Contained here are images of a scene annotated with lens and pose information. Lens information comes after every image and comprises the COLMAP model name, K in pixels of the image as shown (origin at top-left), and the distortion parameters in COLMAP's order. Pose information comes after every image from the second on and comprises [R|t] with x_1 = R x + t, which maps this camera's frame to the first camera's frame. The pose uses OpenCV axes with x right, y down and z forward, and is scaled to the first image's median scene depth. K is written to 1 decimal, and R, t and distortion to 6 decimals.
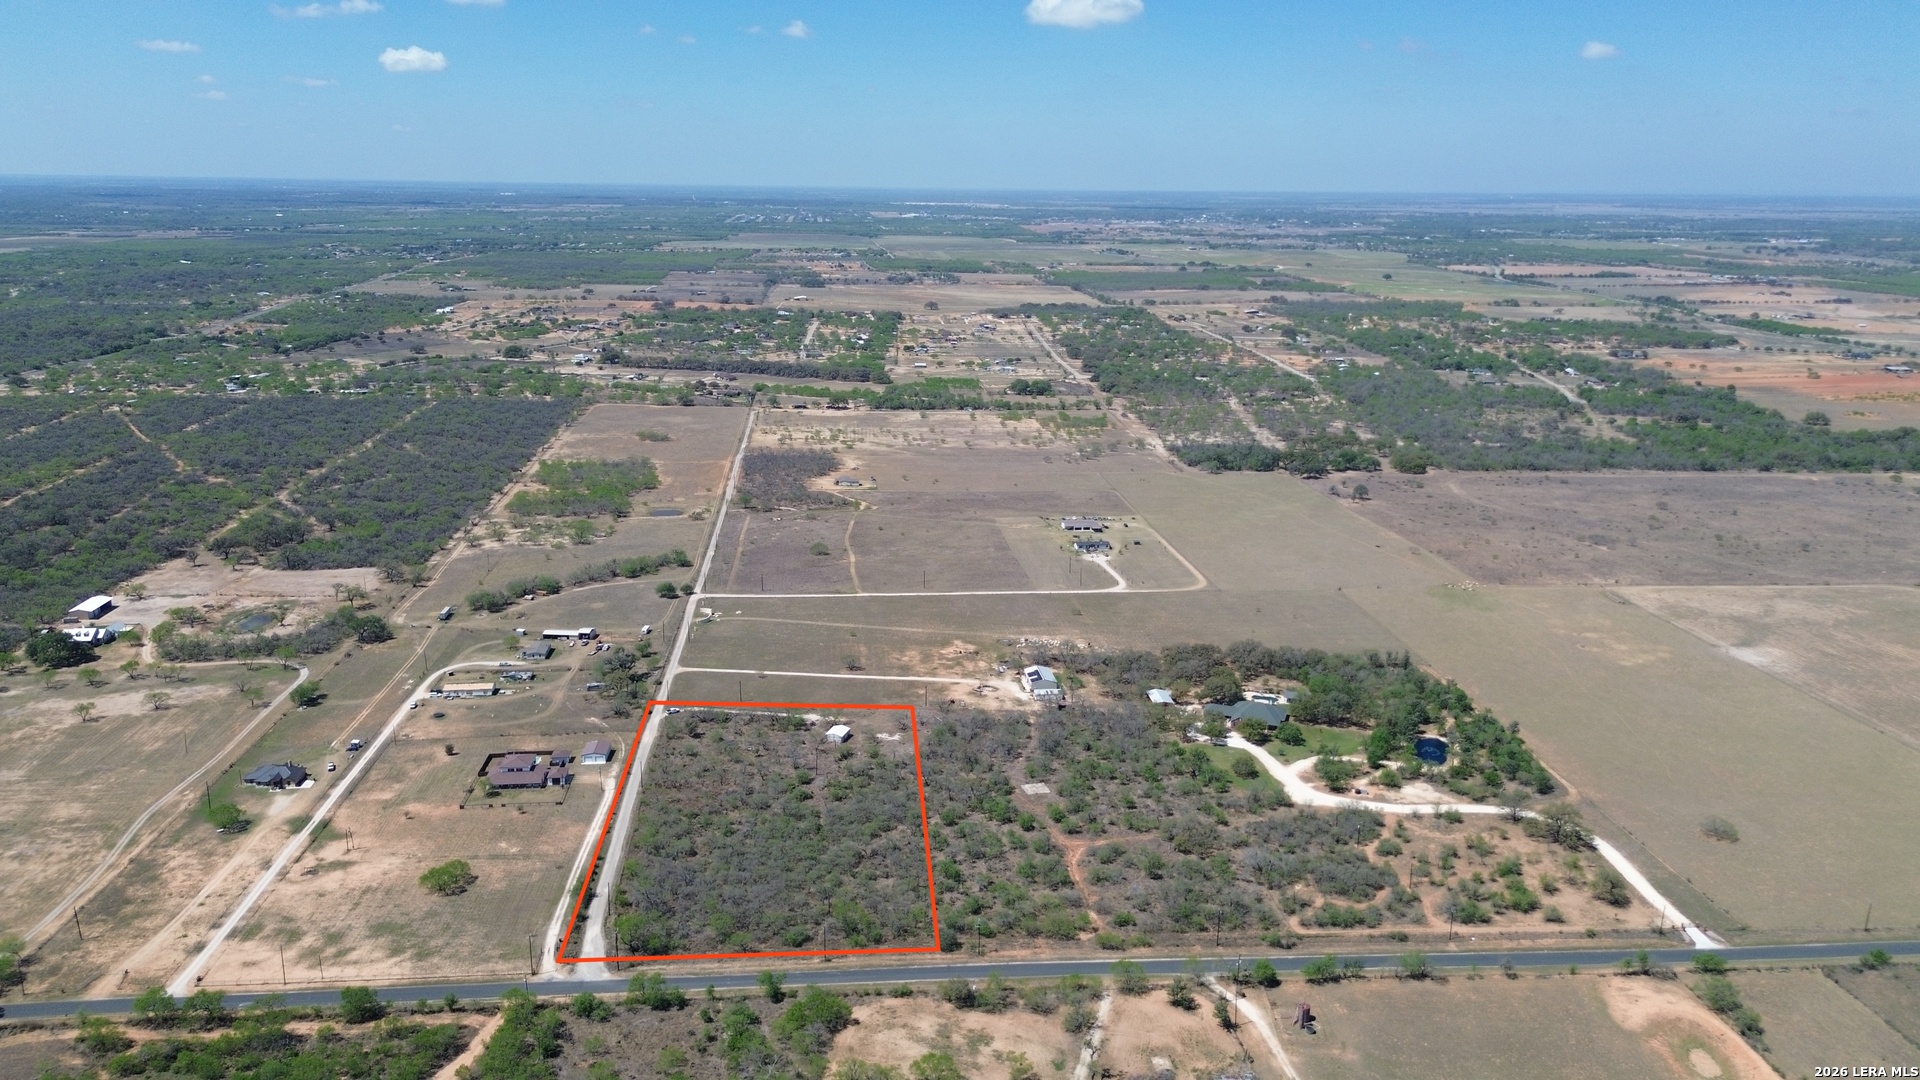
lens RADIAL K [[1350.4, 0, 968.3], [0, 1350.4, 562.7], [0, 0, 1]] dist [0.069258, -0.072317]
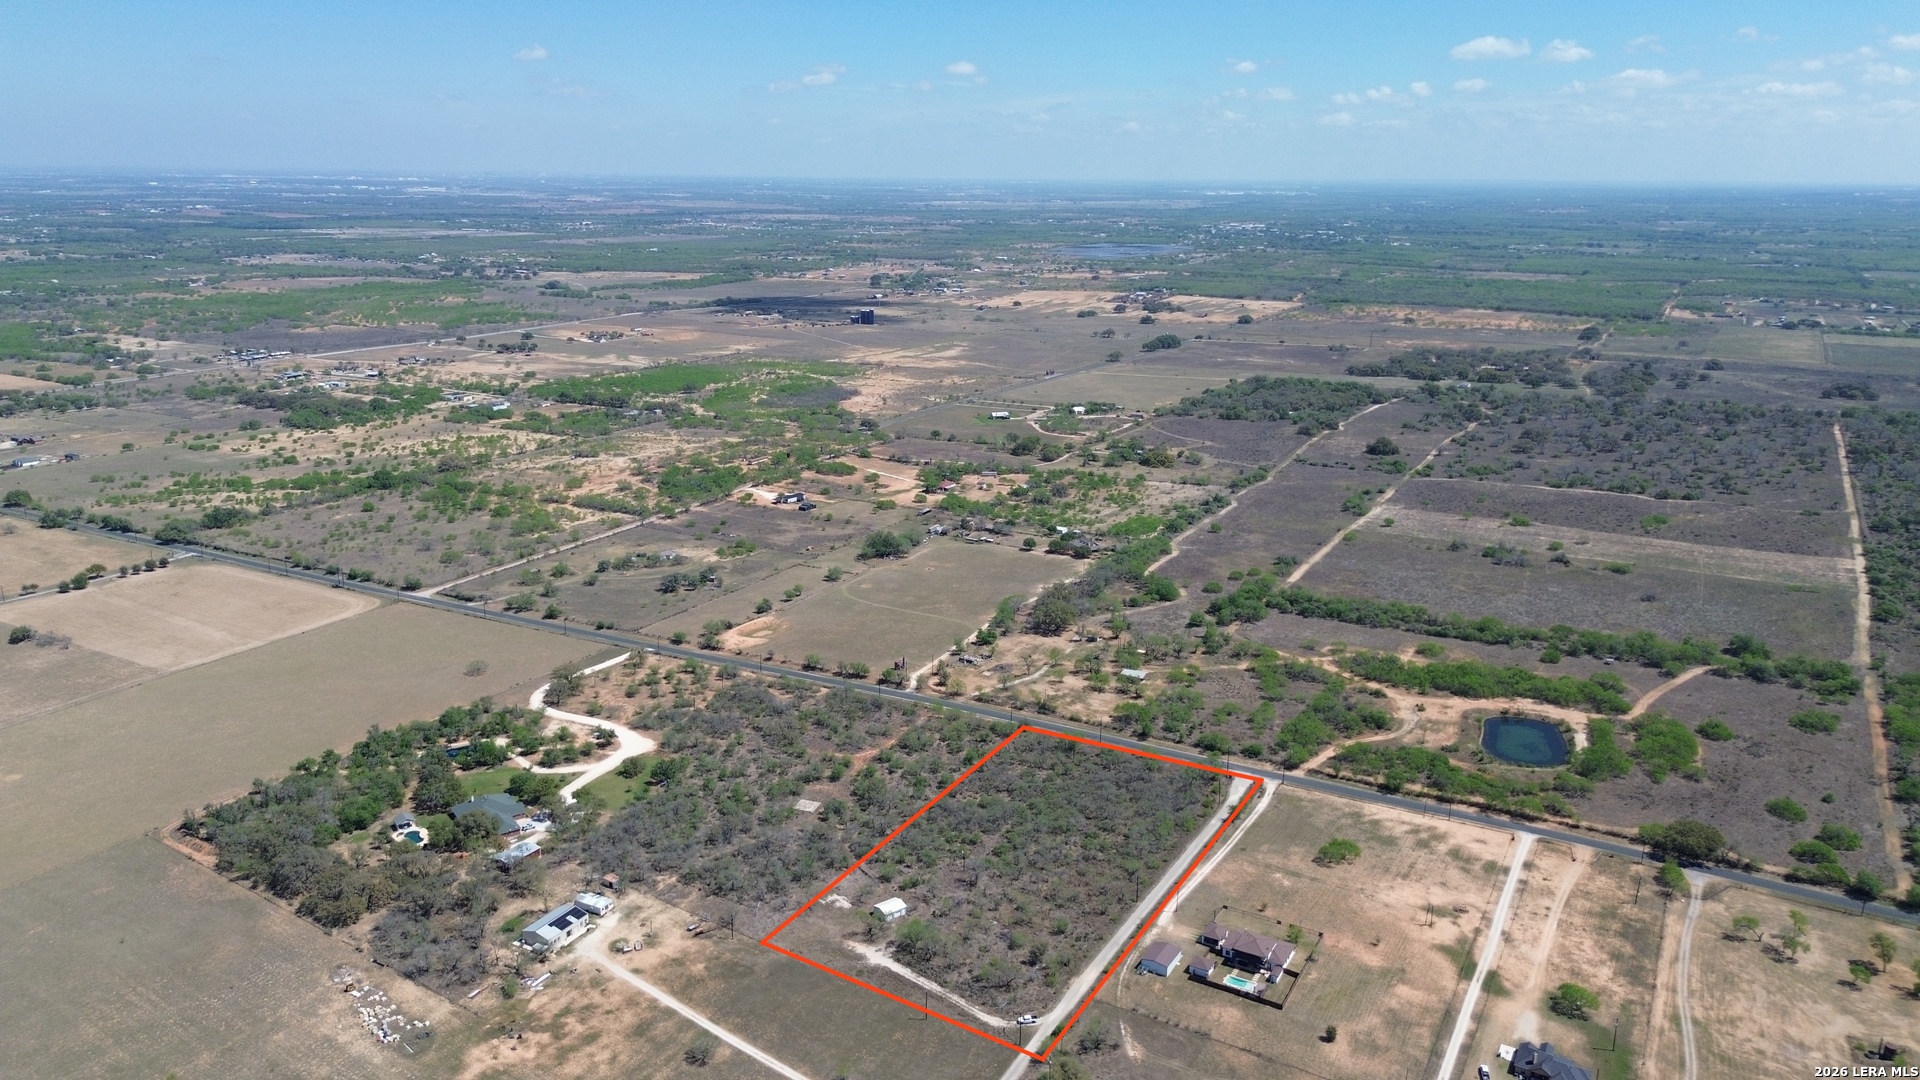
lens RADIAL K [[1347.4, 0, 960.0], [0, 1347.4, 540.0], [0, 0, 1]] dist [0.113723, -0.194242]
pose [[-0.809759, -0.173668, 0.560472, -0.601111], [0.143357, 0.867692, 0.475982, -0.498613], [-0.568980, 0.465779, -0.677726, 1.528969]]
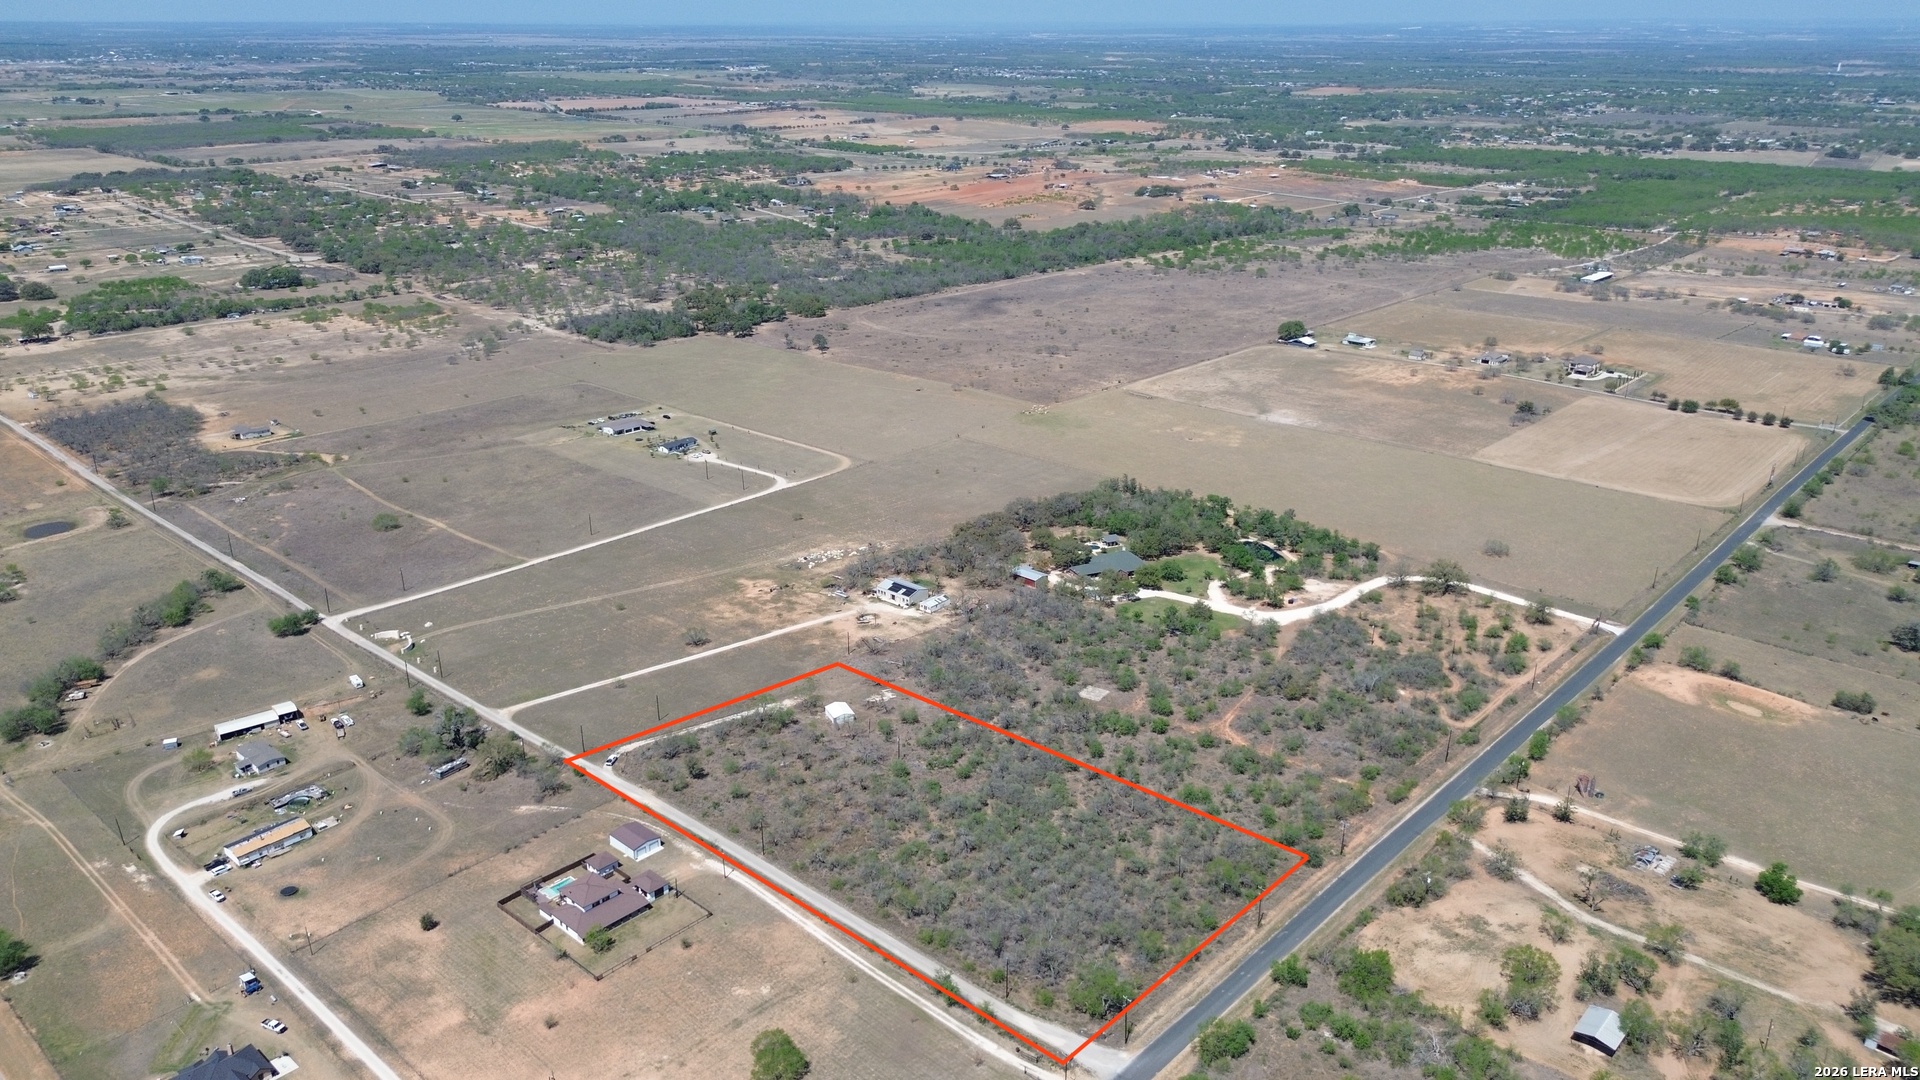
lens RADIAL K [[1350.4, 0, 968.3], [0, 1350.4, 562.7], [0, 0, 1]] dist [0.069258, -0.072317]
pose [[0.743420, -0.257832, 0.617130, -0.558425], [0.187589, 0.966052, 0.177633, -0.101275], [-0.641979, -0.016289, 0.766549, 0.332583]]
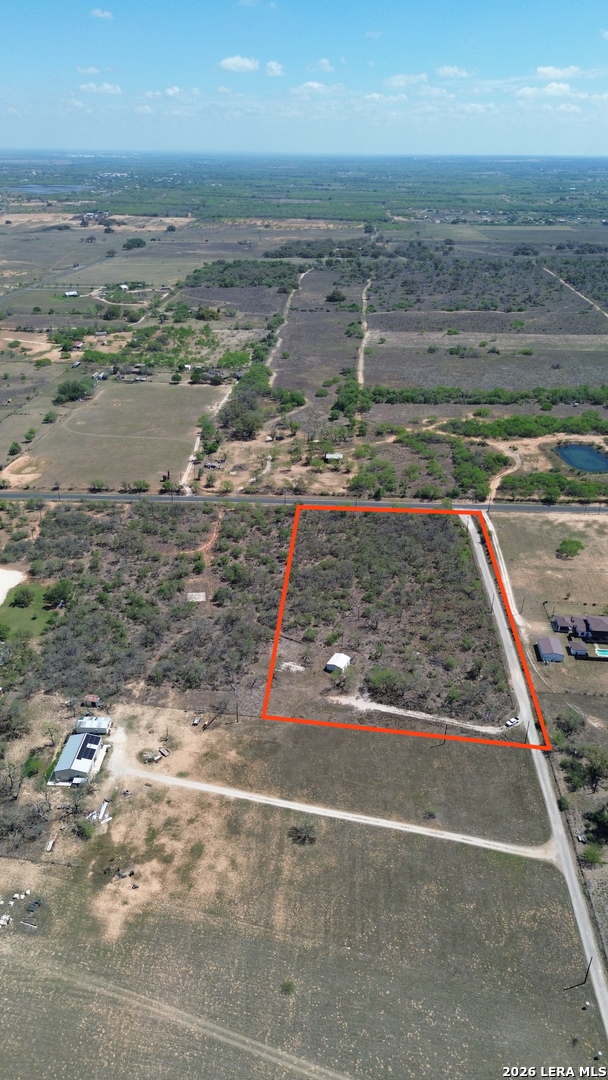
lens RADIAL K [[757.9, 0, 304.0], [0, 757.9, 540.0], [0, 0, 1]] dist [0.113723, -0.194242]
pose [[-0.983594, -0.103357, 0.147853, -0.157441], [0.025274, 0.732562, 0.680231, -0.375902], [-0.178618, 0.672808, -0.717931, 1.453428]]
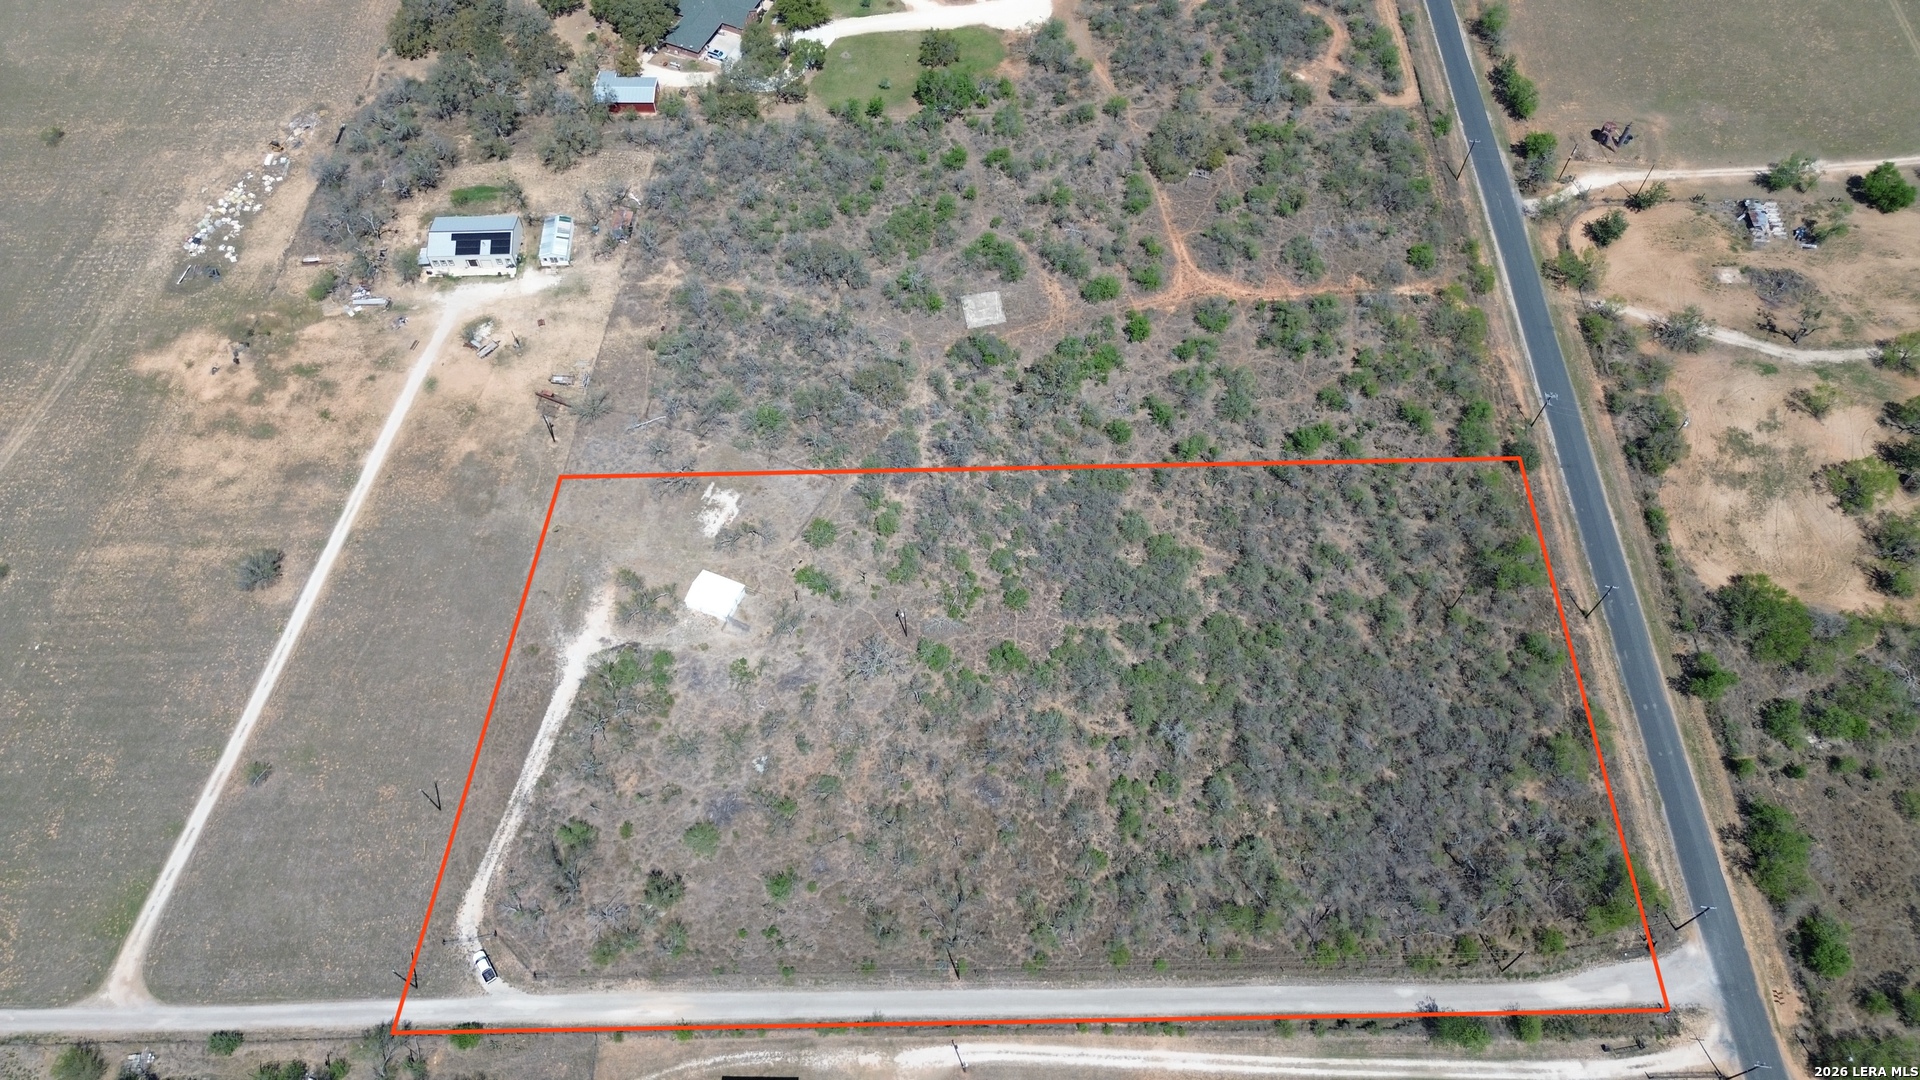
lens RADIAL K [[1361.7, 0, 960.0], [0, 1361.7, 540.0], [0, 0, 1]] dist [0.083071, -0.080899]
pose [[0.099322, -0.854998, 0.509031, -0.332068], [0.272339, 0.515386, 0.812533, -0.260297], [-0.957062, 0.057927, 0.284038, 0.829546]]
